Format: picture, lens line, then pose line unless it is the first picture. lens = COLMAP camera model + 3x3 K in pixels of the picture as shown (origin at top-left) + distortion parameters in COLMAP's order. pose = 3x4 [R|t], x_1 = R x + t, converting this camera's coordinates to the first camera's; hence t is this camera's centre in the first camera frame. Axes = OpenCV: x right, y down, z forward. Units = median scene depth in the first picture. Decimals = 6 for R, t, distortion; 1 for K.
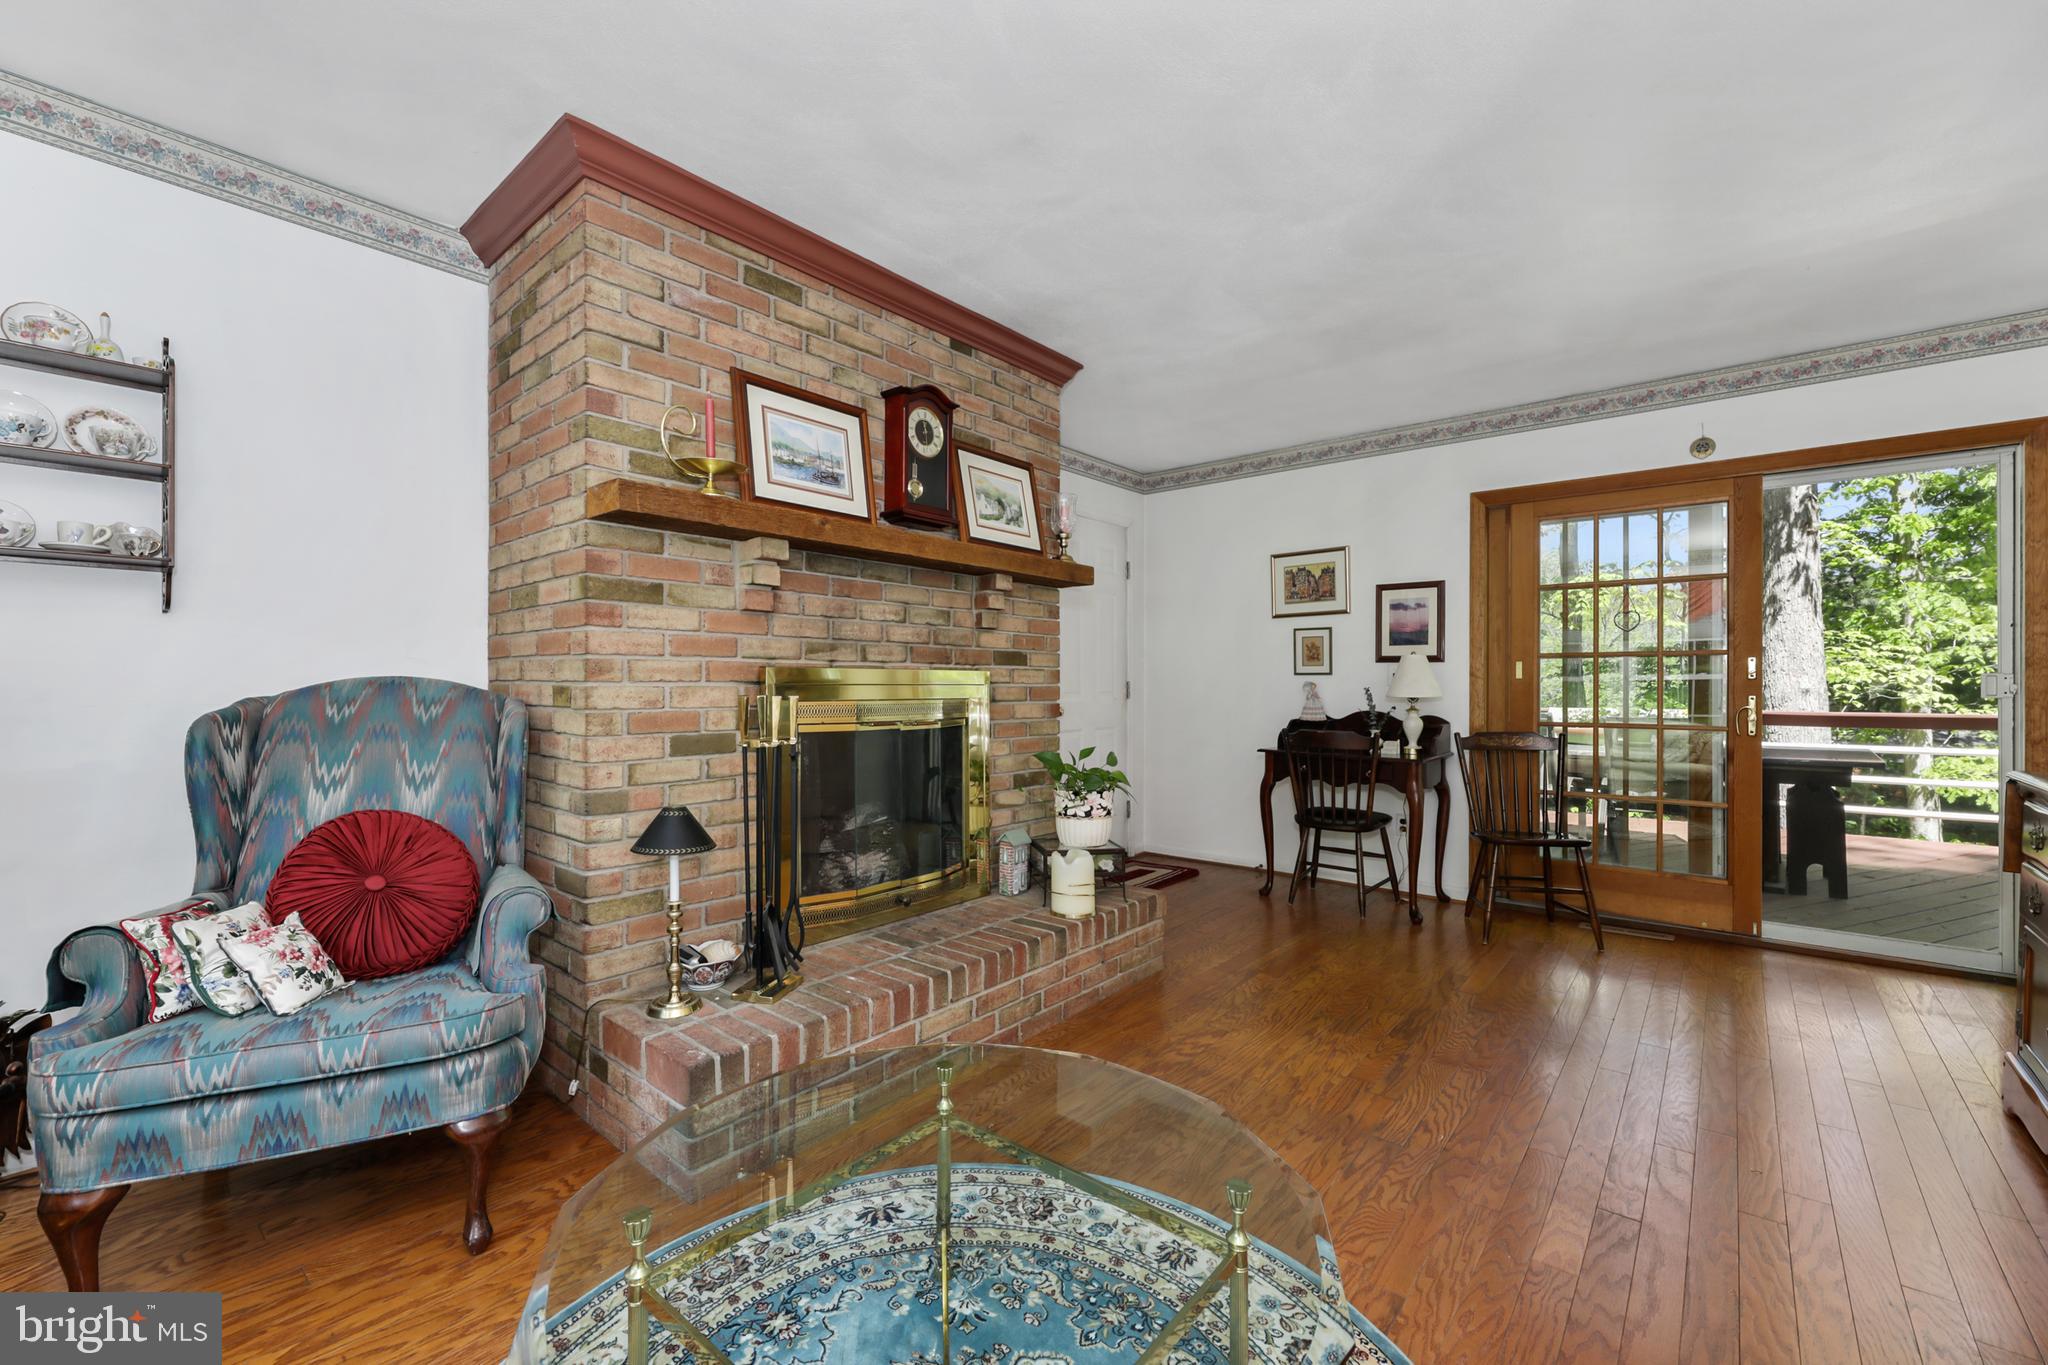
lens RADIAL K [[841.1, 0, 1021.4], [0, 841.1, 673.3], [0, 0, 1]] dist [0.008603, -0.000210]
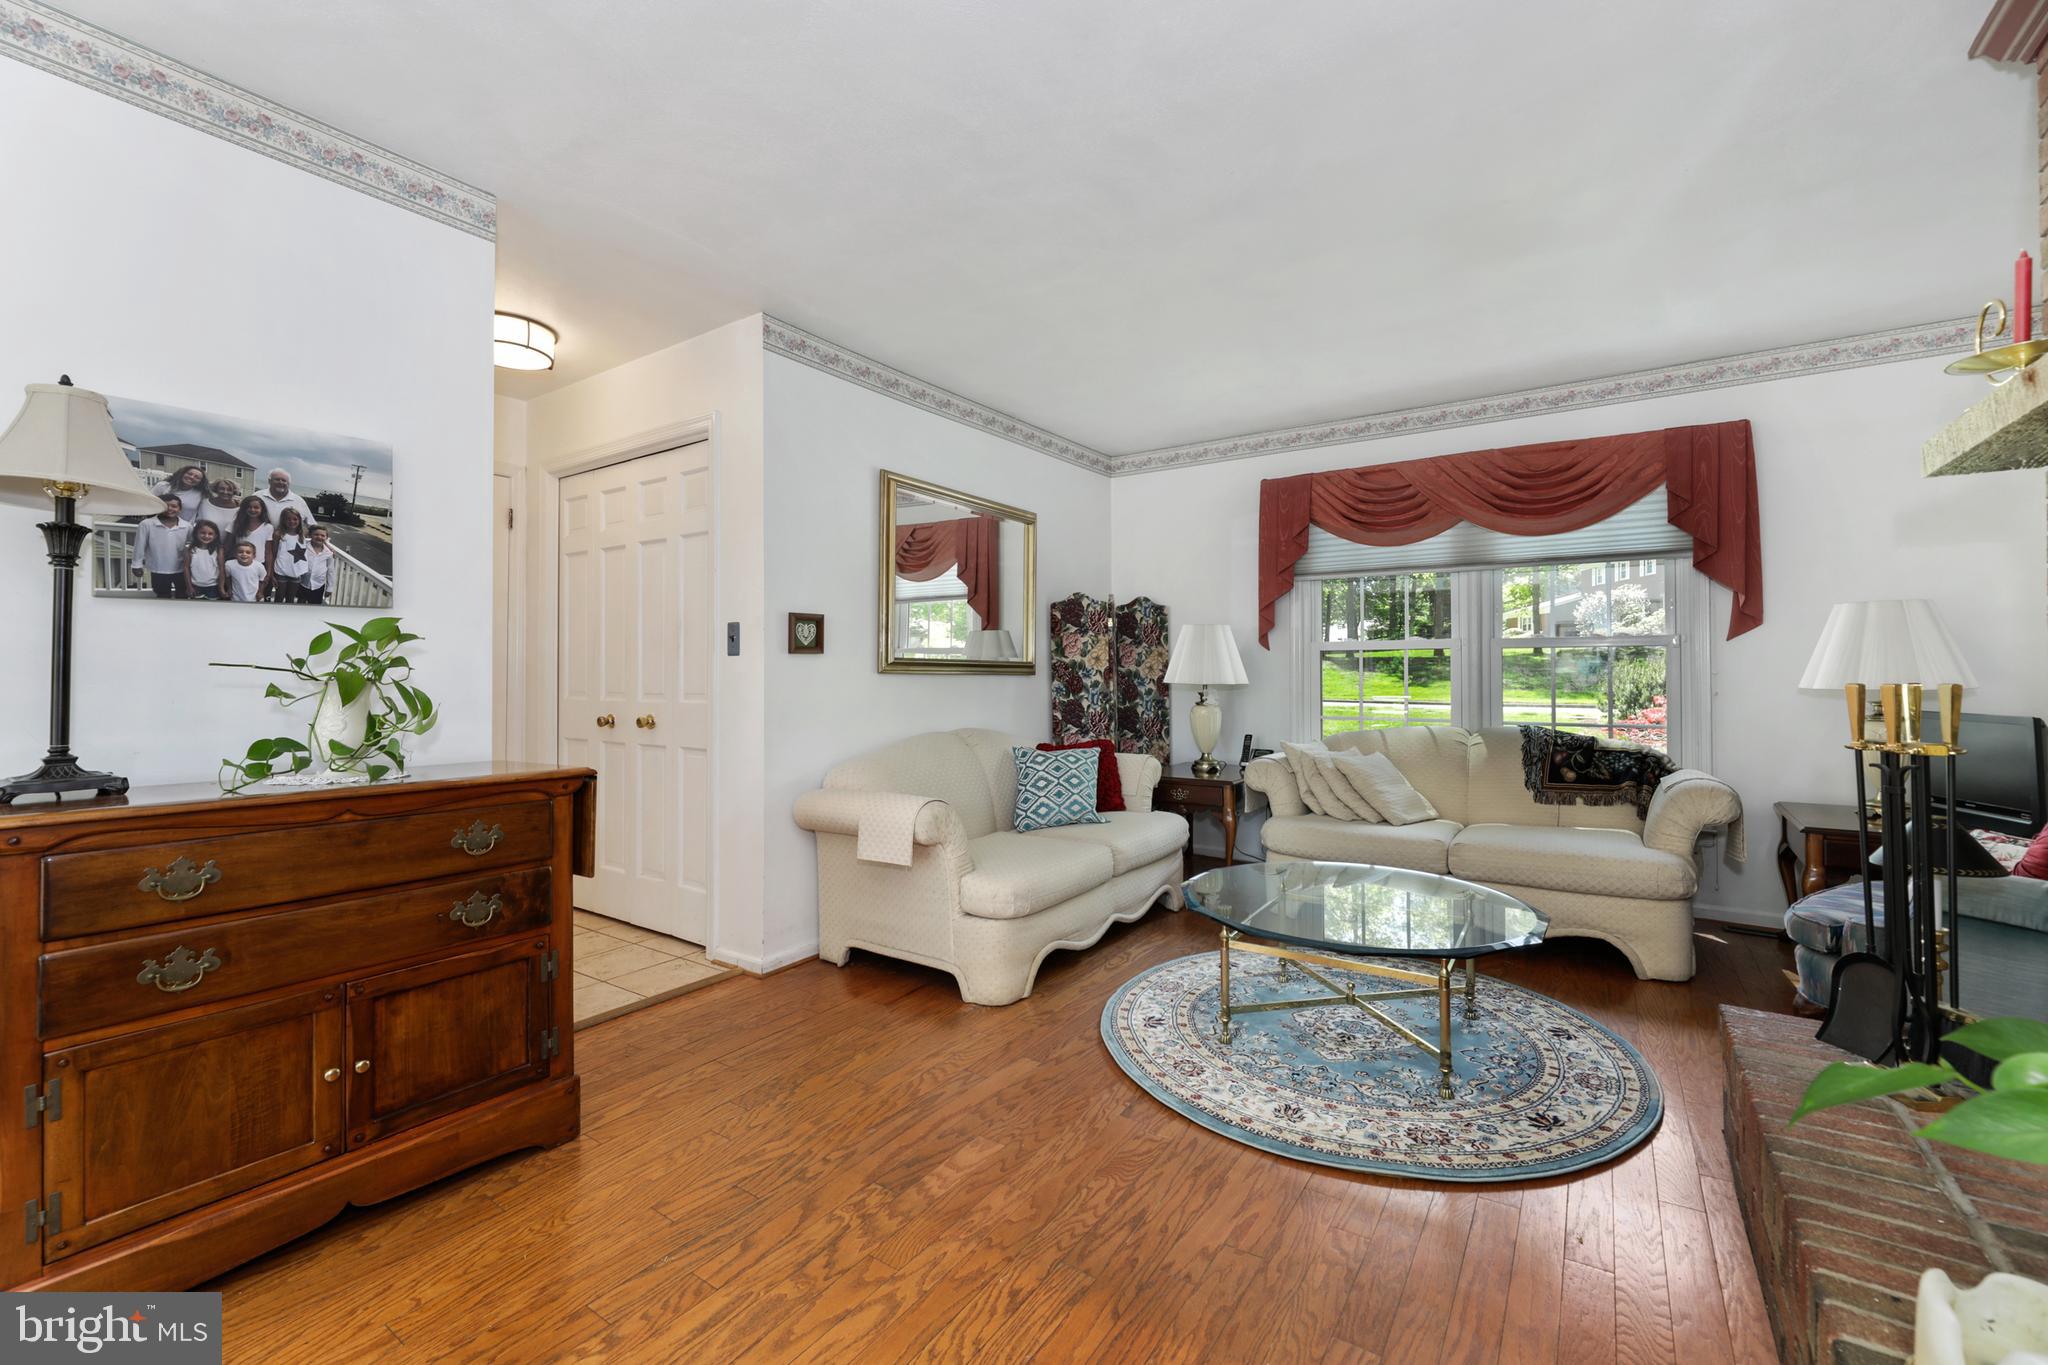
lens RADIAL K [[841.1, 0, 1025.7], [0, 841.1, 685.5], [0, 0, 1]] dist [0.008603, -0.000210]
pose [[-0.993881, 0.004562, -0.110361, 0.704549], [0.004789, 0.999987, -0.001793, 0.039225], [0.110352, -0.002310, -0.993890, 2.186666]]
